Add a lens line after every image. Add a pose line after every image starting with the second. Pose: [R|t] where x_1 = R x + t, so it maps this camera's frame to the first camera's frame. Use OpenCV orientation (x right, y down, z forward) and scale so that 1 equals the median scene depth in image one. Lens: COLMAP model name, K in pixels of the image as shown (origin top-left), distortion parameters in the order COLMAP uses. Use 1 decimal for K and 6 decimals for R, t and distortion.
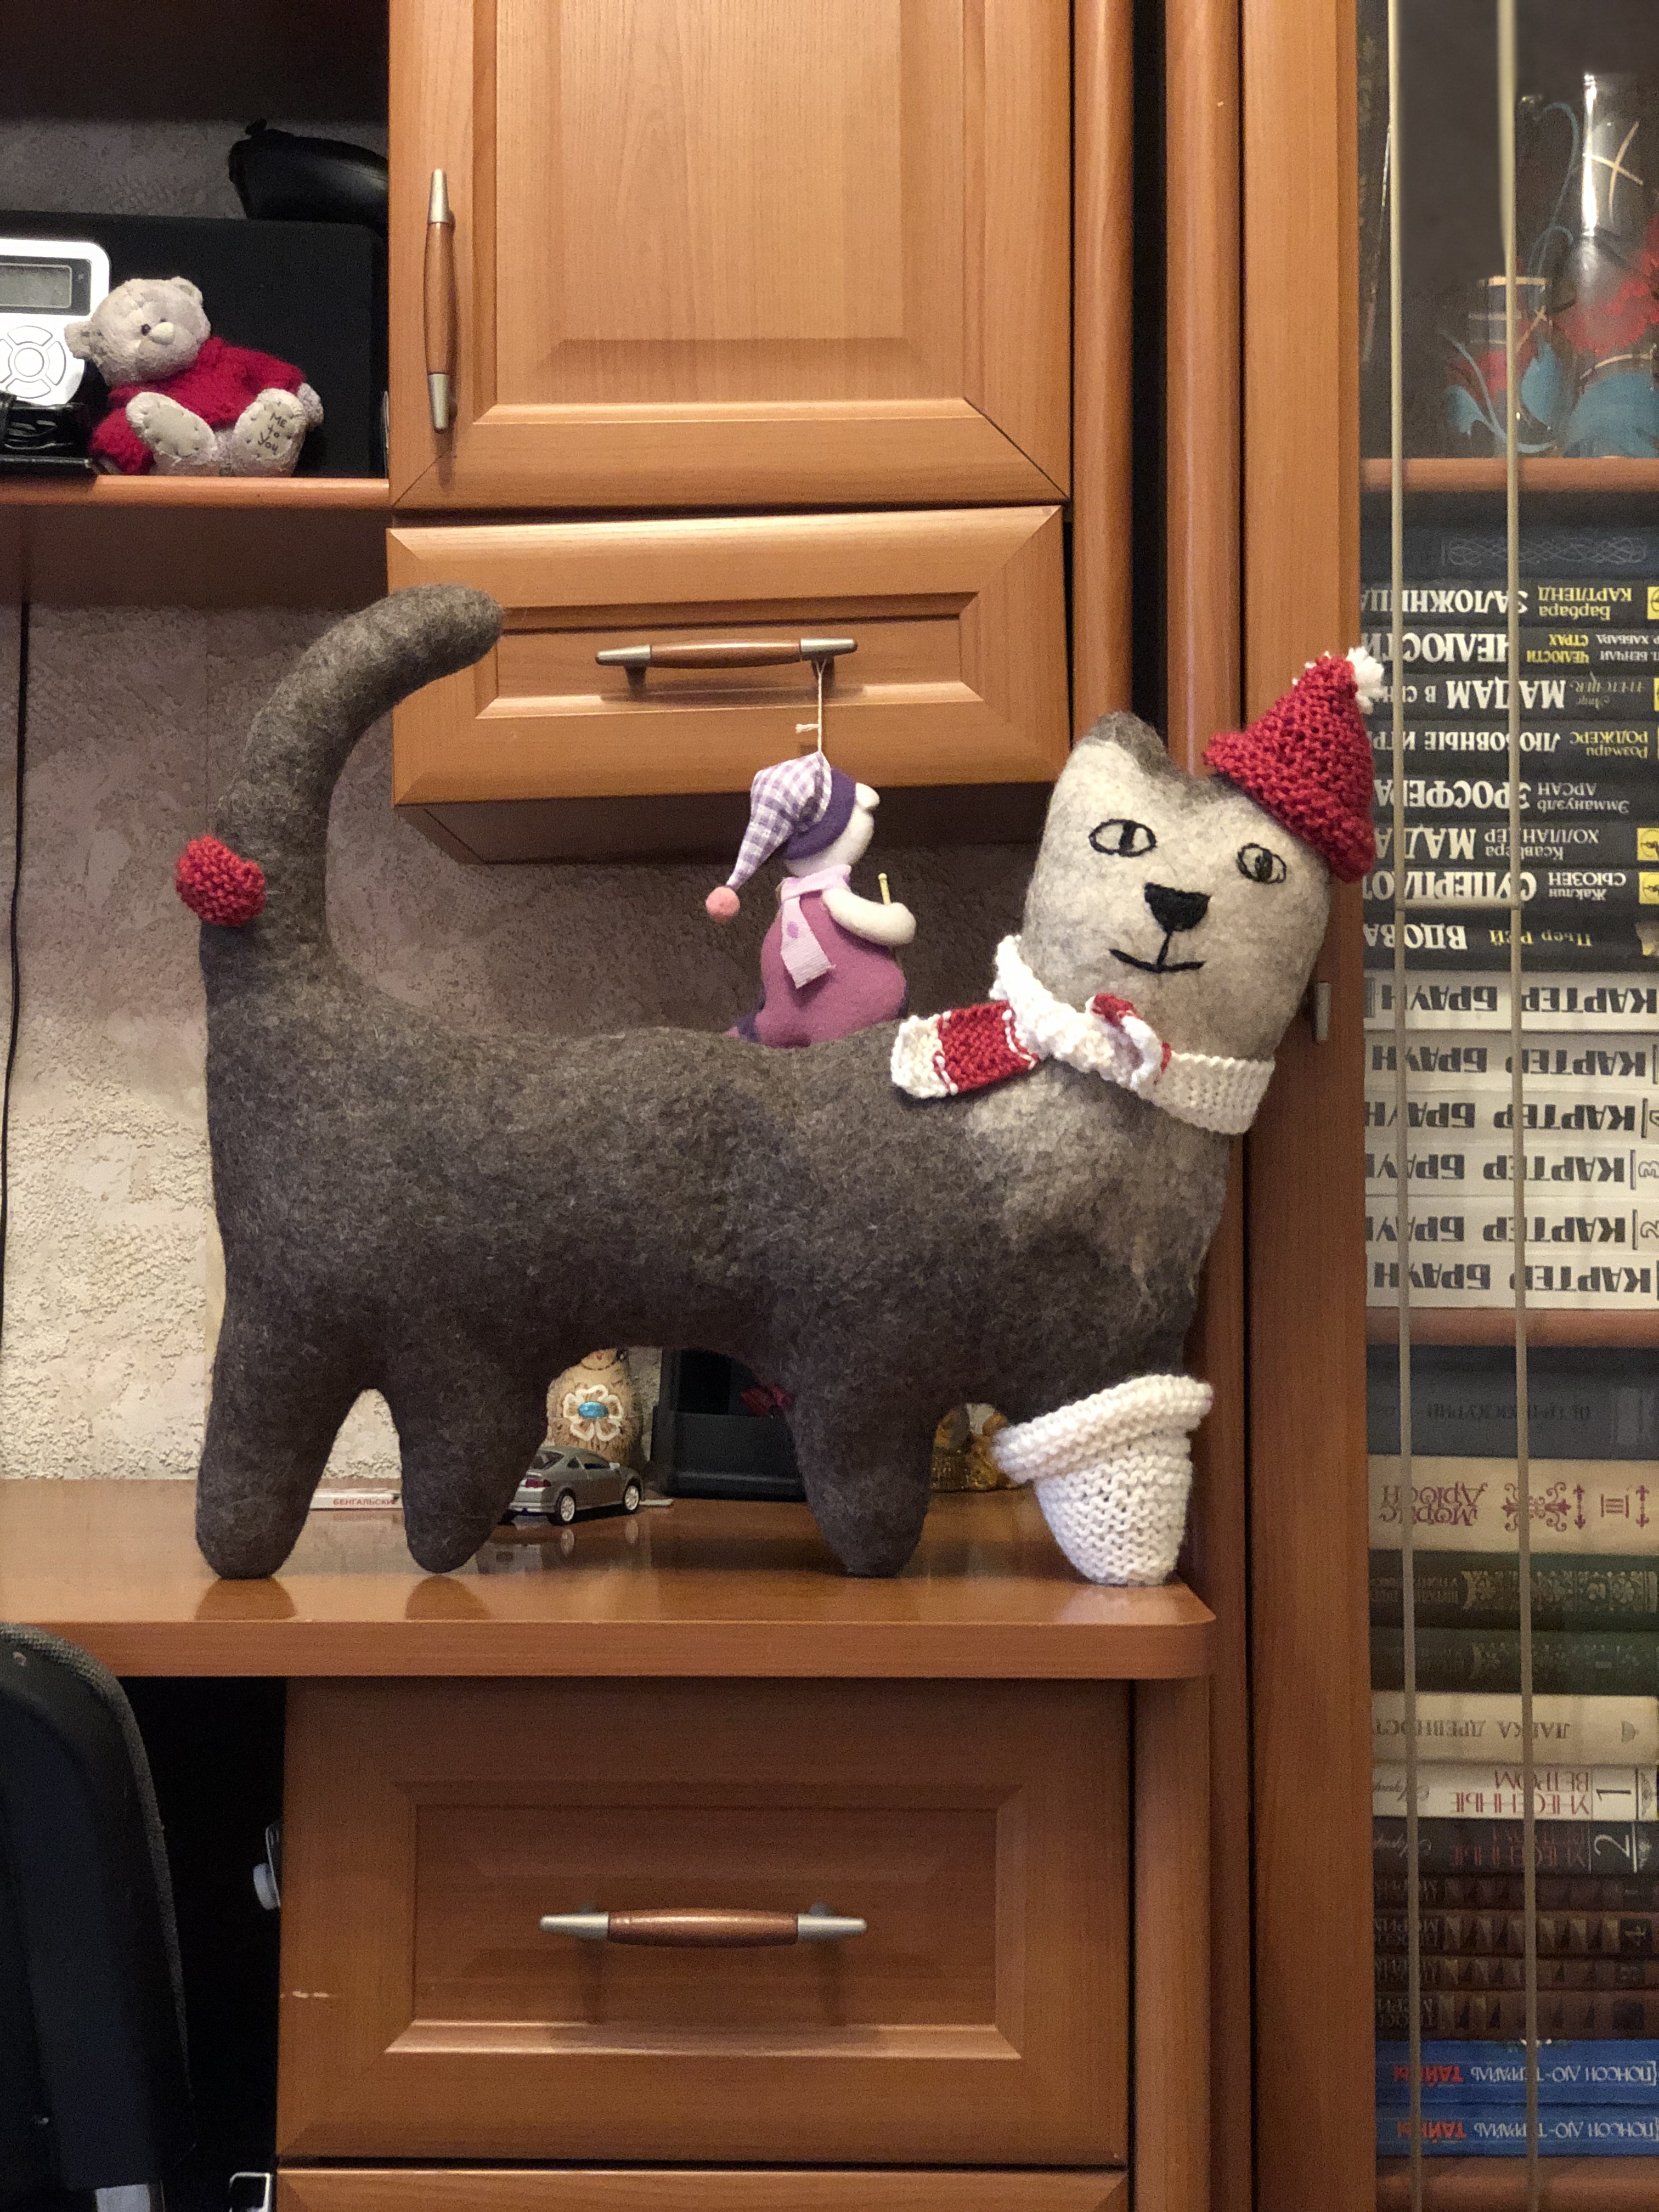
lens RADIAL K [[3354.4, 0, 826.7], [0, 3354.4, 1108.1], [0, 0, 1]] dist [0.054010, 0.000000]
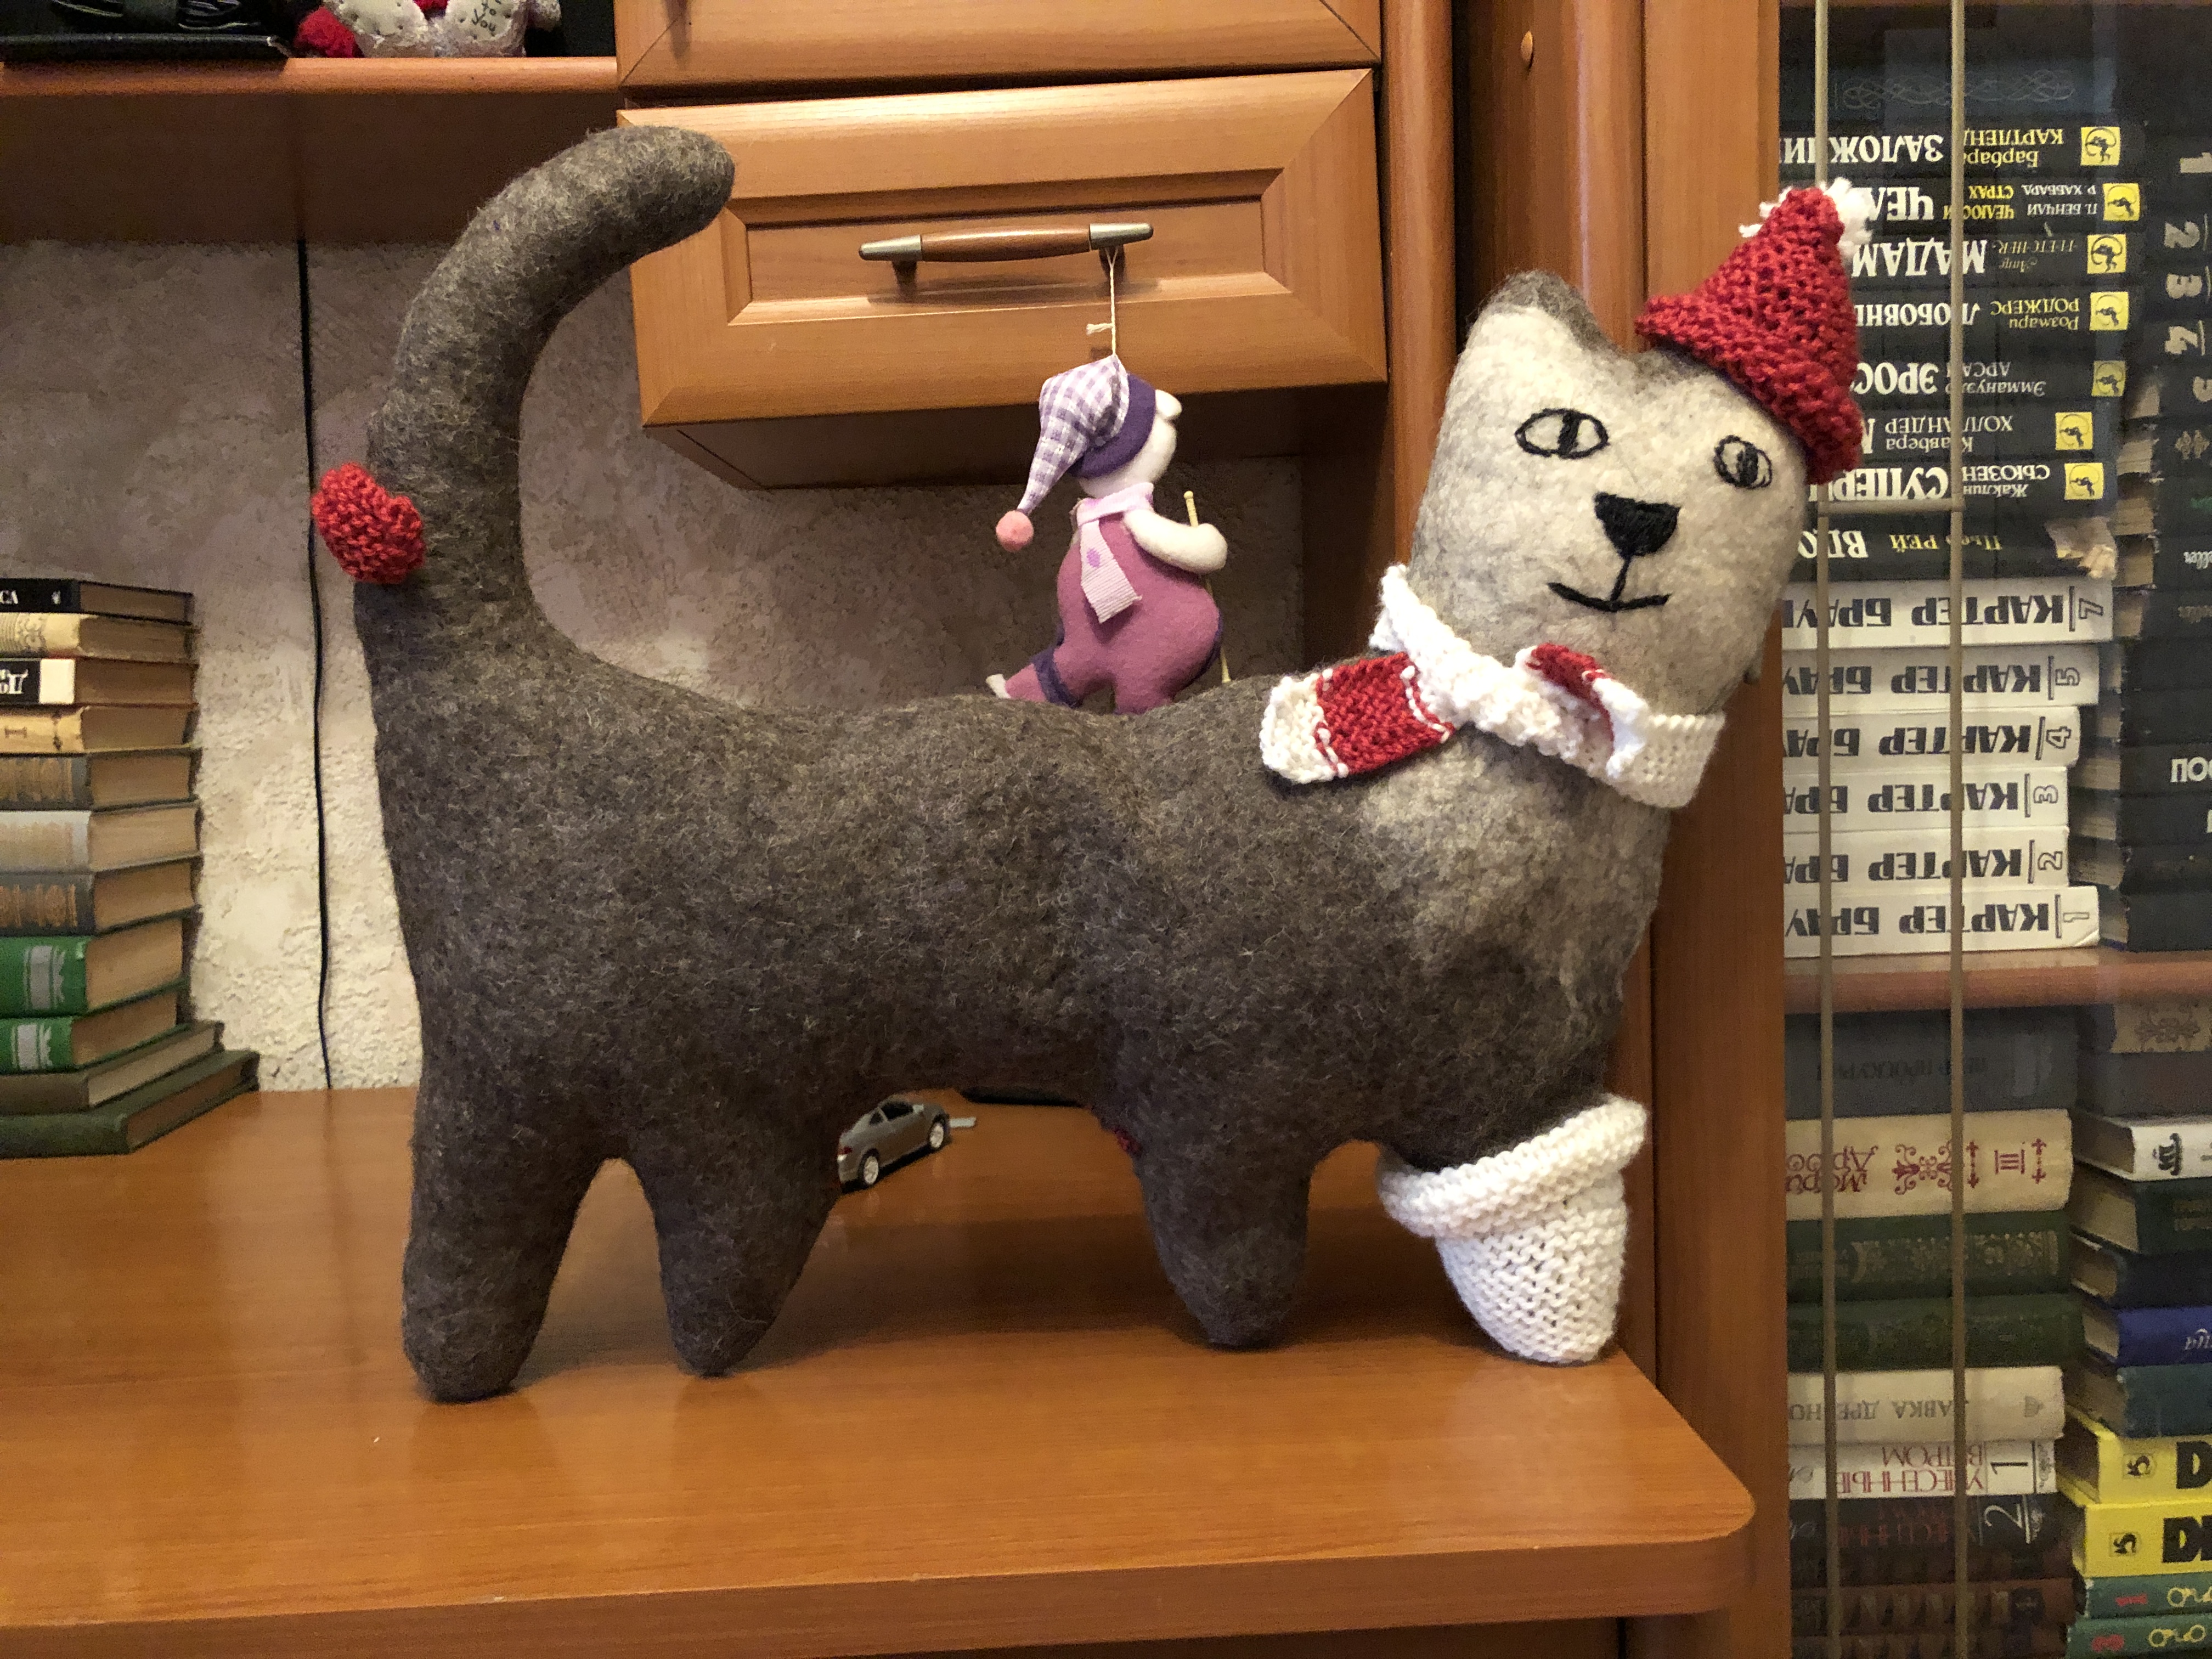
lens RADIAL K [[1941.9, 0, 1123.2], [0, 1941.9, 837.4], [0, 0, 1]] dist [0.081127, -0.122341]
pose [[0.998154, -0.035837, 0.049036, -0.034712], [0.030368, 0.993681, 0.108053, -0.039190], [-0.052599, -0.106364, 0.992935, 0.537053]]
